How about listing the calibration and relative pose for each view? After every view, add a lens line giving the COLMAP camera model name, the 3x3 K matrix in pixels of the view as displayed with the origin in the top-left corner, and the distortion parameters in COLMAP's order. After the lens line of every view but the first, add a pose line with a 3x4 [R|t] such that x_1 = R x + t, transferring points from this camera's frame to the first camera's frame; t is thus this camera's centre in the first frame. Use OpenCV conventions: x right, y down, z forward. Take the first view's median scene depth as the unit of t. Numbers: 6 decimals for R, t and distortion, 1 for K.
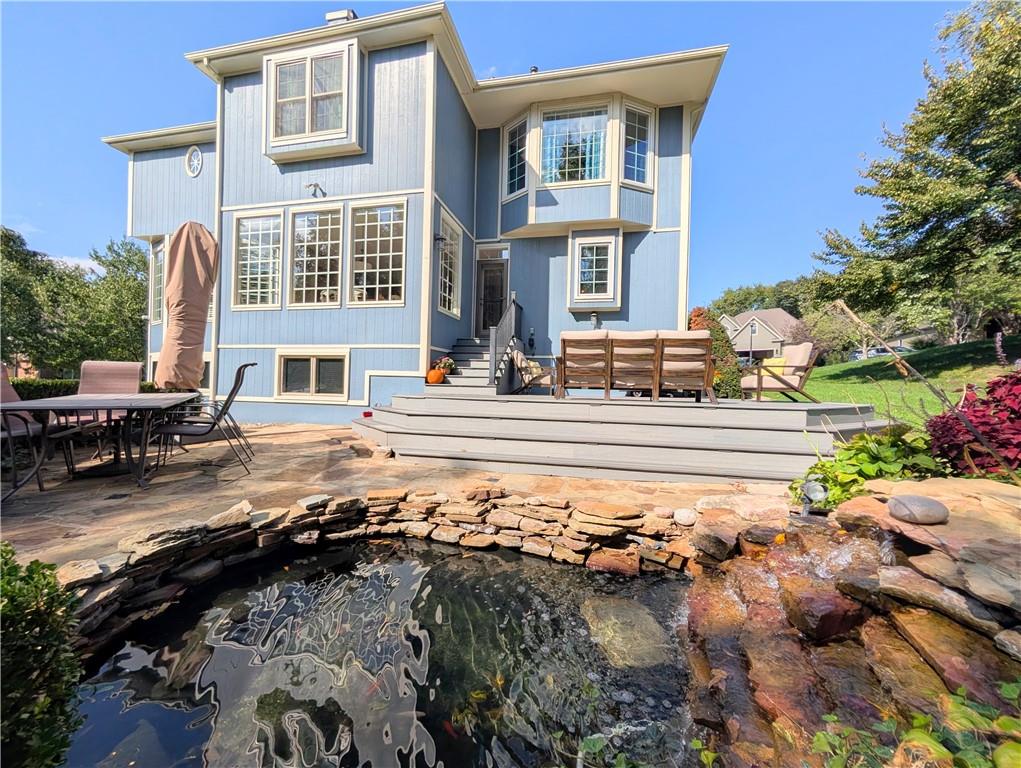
lens RADIAL K [[388.5, 0, 514.5], [0, 388.5, 384.2], [0, 0, 1]] dist [0.000026, 0.000107]
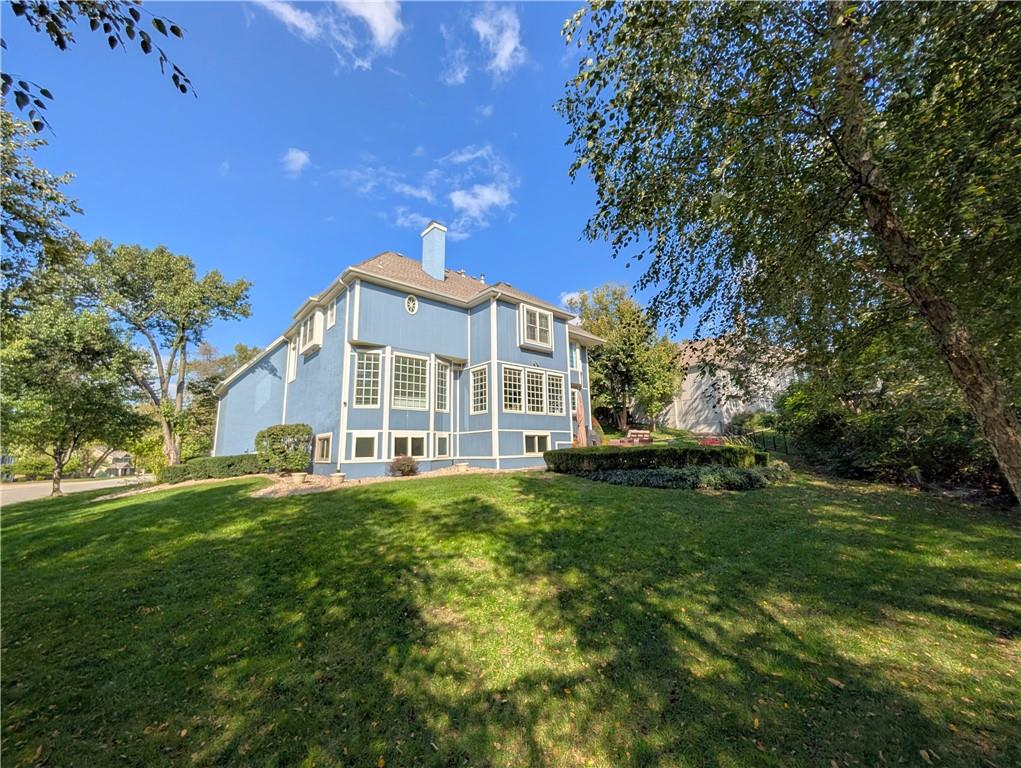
lens RADIAL K [[388.5, 0, 514.5], [0, 388.5, 384.2], [0, 0, 1]] dist [0.000026, 0.000107]
pose [[0.598312, 0.101511, 0.794807, -2.215652], [0.020612, 0.989664, -0.141914, -0.046394], [-0.800998, 0.101291, 0.590036, -0.283551]]
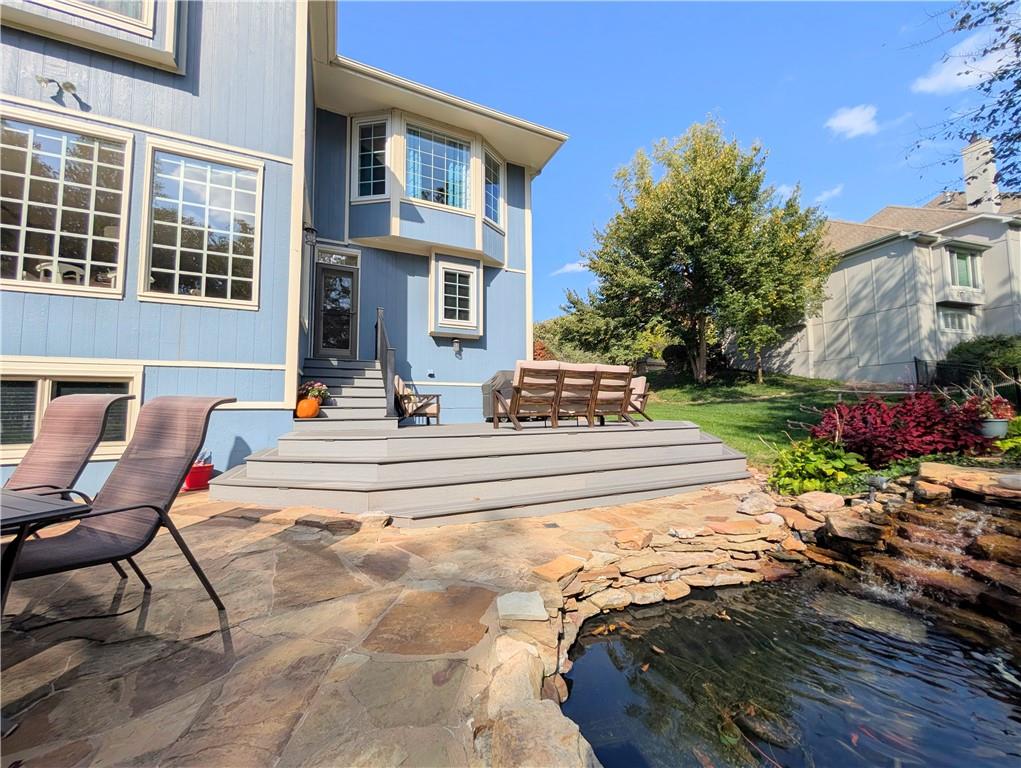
lens RADIAL K [[388.5, 0, 514.5], [0, 388.5, 384.2], [0, 0, 1]] dist [0.000026, 0.000107]
pose [[0.797486, 0.011136, 0.603235, -0.279875], [0.025226, 0.998340, -0.051779, -0.014666], [-0.602810, 0.056510, 0.795881, 0.134853]]
